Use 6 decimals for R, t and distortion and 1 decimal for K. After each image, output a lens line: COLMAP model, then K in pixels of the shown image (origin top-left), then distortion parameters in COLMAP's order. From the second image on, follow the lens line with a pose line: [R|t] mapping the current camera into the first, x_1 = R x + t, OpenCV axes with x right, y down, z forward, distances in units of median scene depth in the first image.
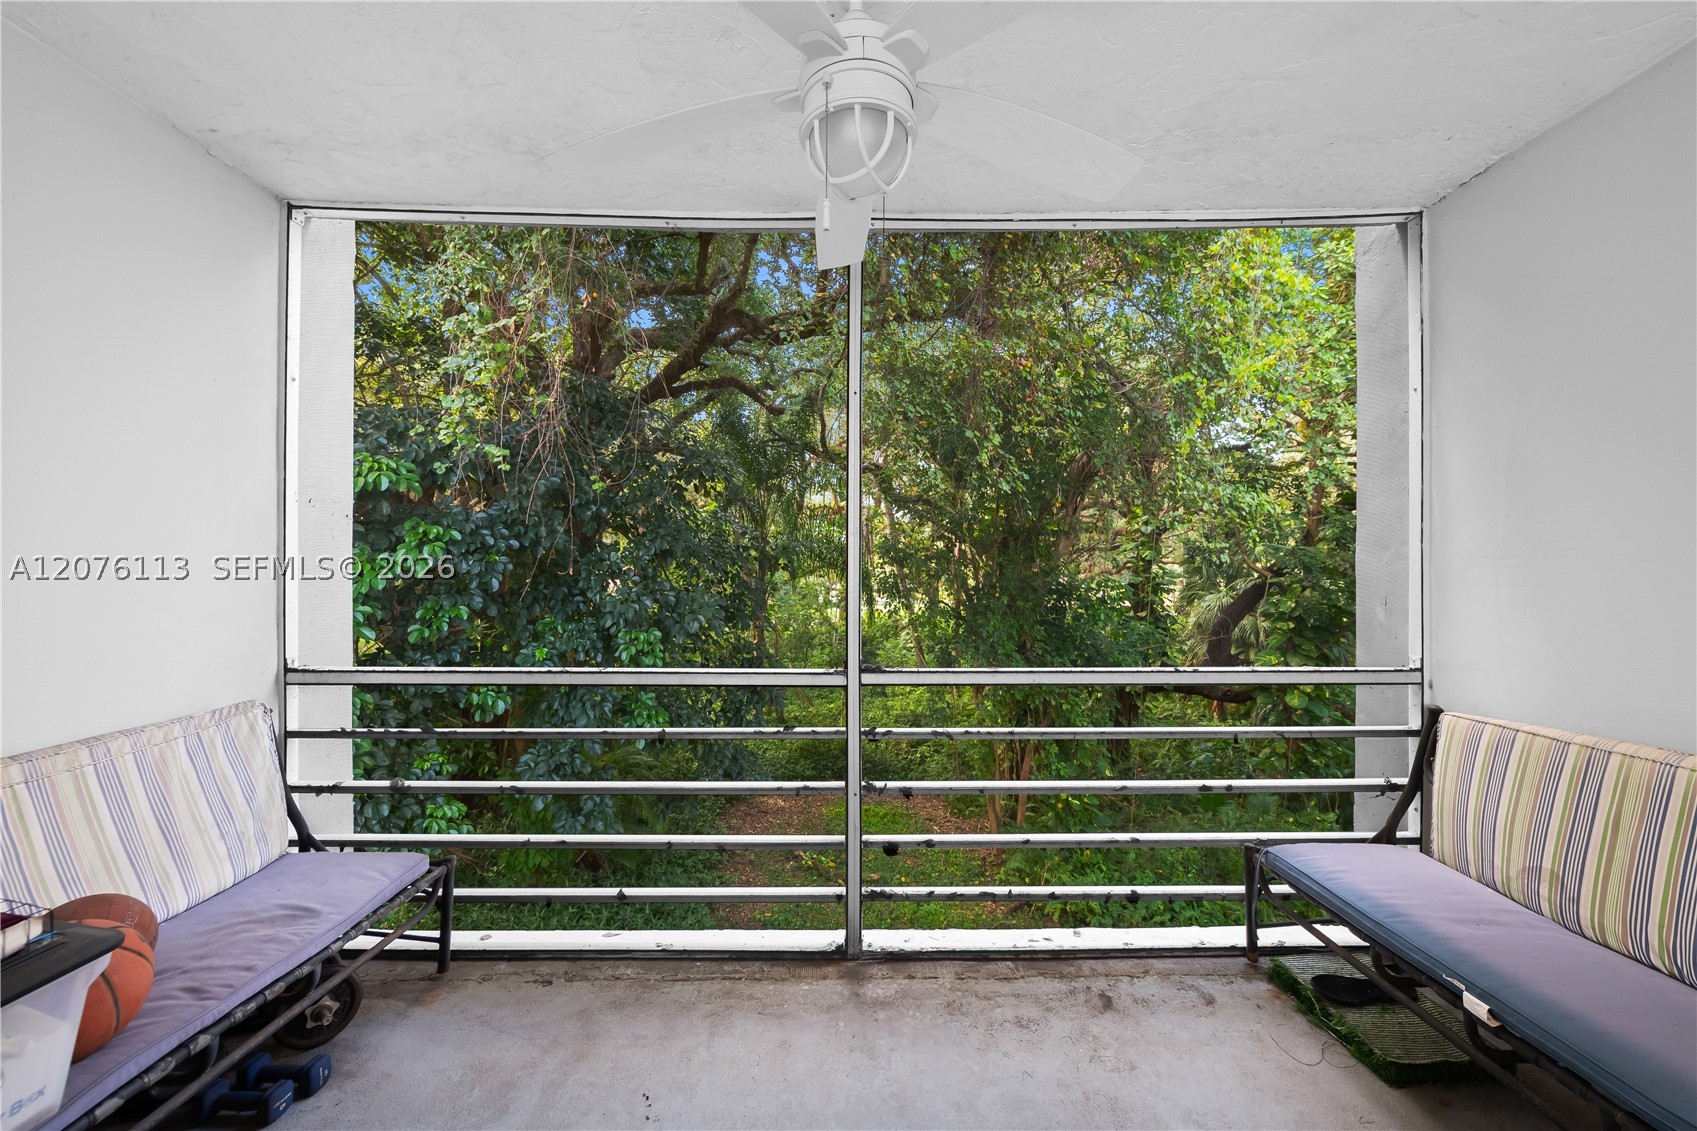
lens RADIAL K [[678.2, 0, 852.3], [0, 678.2, 556.4], [0, 0, 1]] dist [-0.006586, -0.000150]
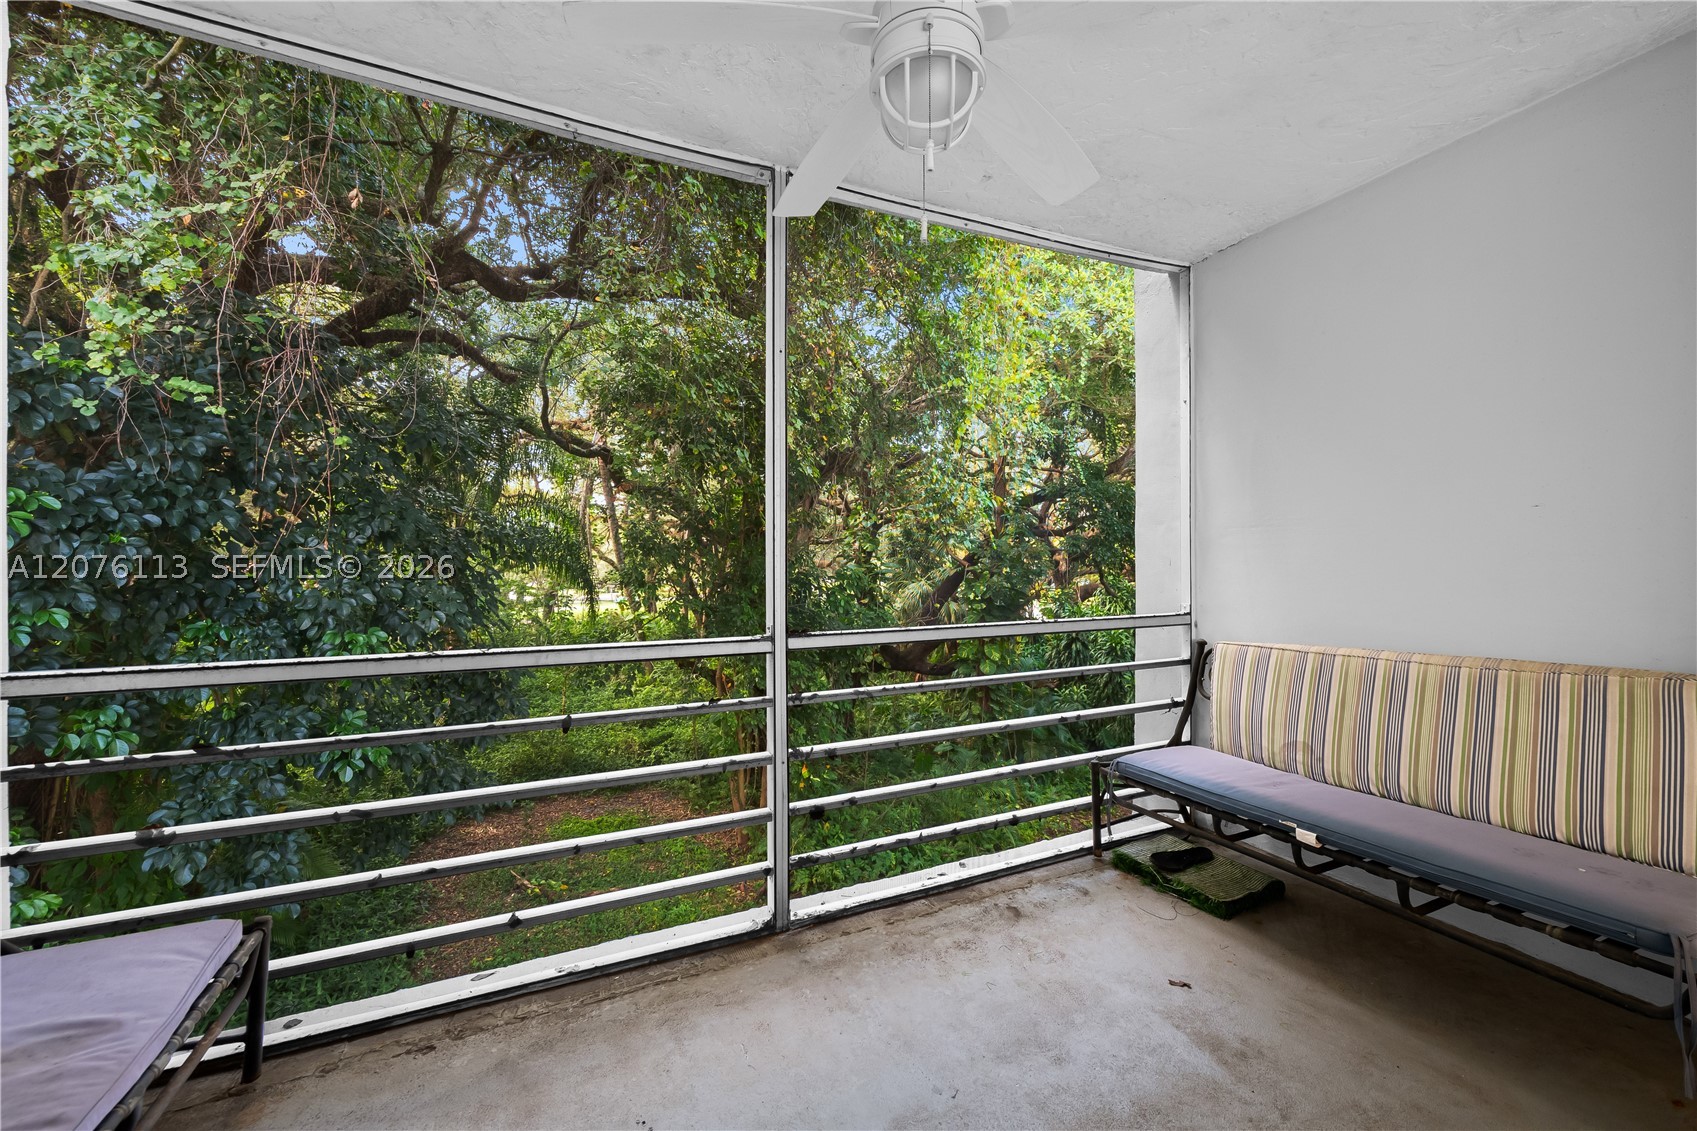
lens RADIAL K [[675.0, 0, 848.6], [0, 675.0, 556.1], [0, 0, 1]] dist [-0.000784, 0.000157]
pose [[0.909532, -0.002045, 0.415629, -0.315968], [0.000849, 0.999995, 0.003063, 0.050834], [-0.415633, -0.002433, 0.909529, 0.076103]]
